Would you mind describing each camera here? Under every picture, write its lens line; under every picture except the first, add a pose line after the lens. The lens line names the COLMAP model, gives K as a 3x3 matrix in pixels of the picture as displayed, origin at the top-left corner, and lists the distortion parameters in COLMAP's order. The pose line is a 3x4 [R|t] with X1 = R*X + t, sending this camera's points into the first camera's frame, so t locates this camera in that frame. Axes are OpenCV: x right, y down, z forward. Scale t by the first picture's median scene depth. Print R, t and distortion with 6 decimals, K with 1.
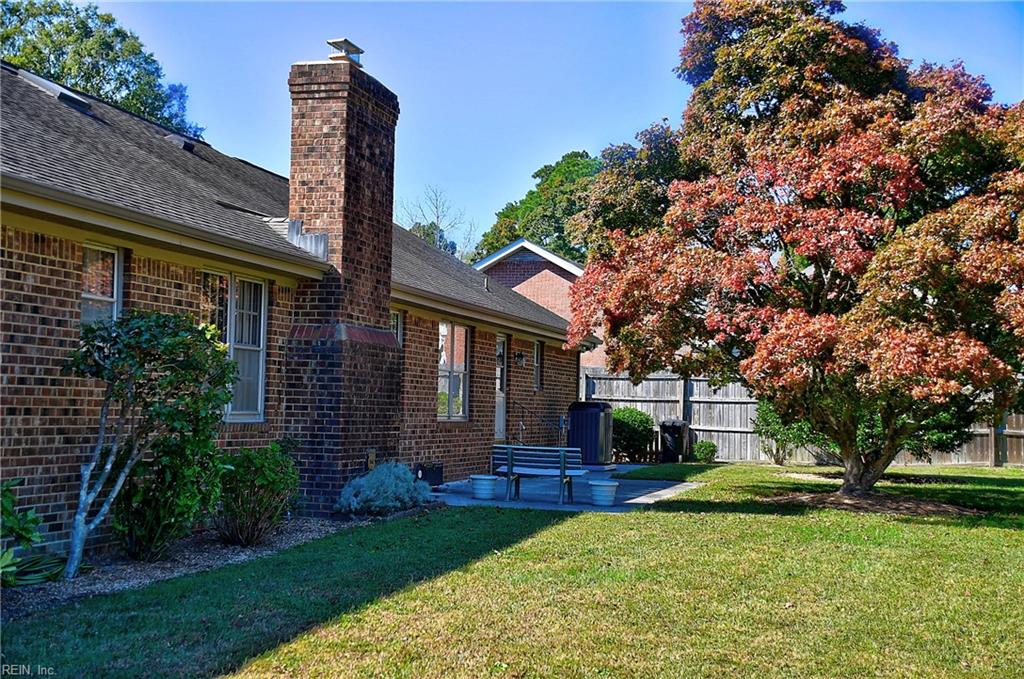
lens RADIAL K [[1258.8, 0, 508.2], [0, 1258.8, 339.5], [0, 0, 1]] dist [0.082789, 0.000000]
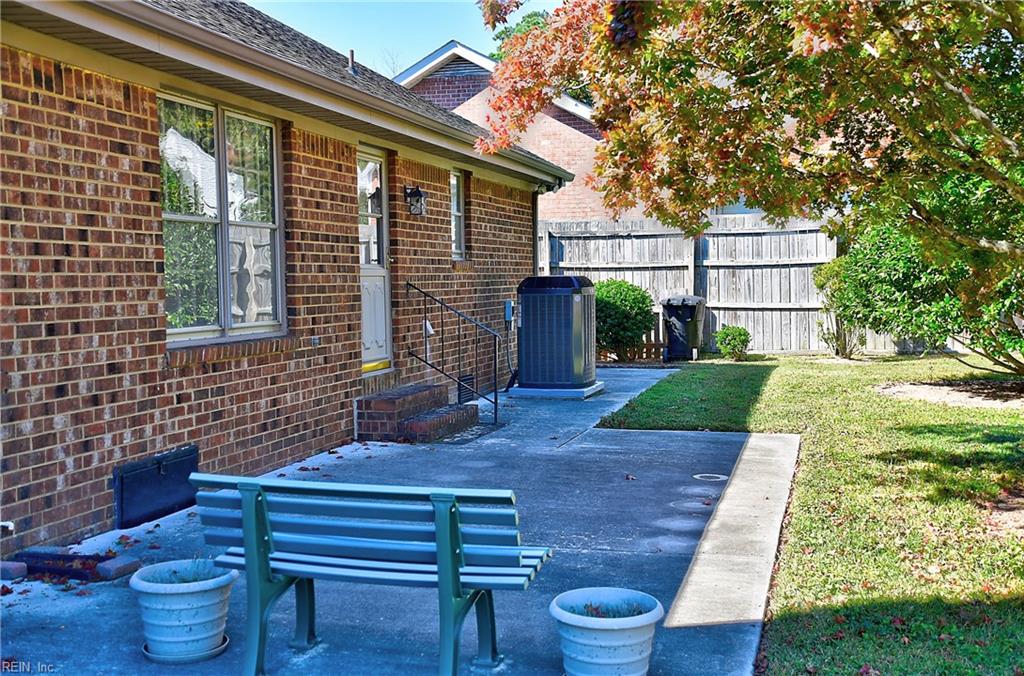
lens RADIAL K [[1111.3, 0, 512.4], [0, 1111.3, 343.0], [0, 0, 1]] dist [0.055752, 0.000000]
pose [[0.999025, -0.039324, 0.020052, 0.031183], [0.036736, 0.992546, 0.116198, 0.018423], [-0.024471, -0.115348, 0.993024, 0.453171]]
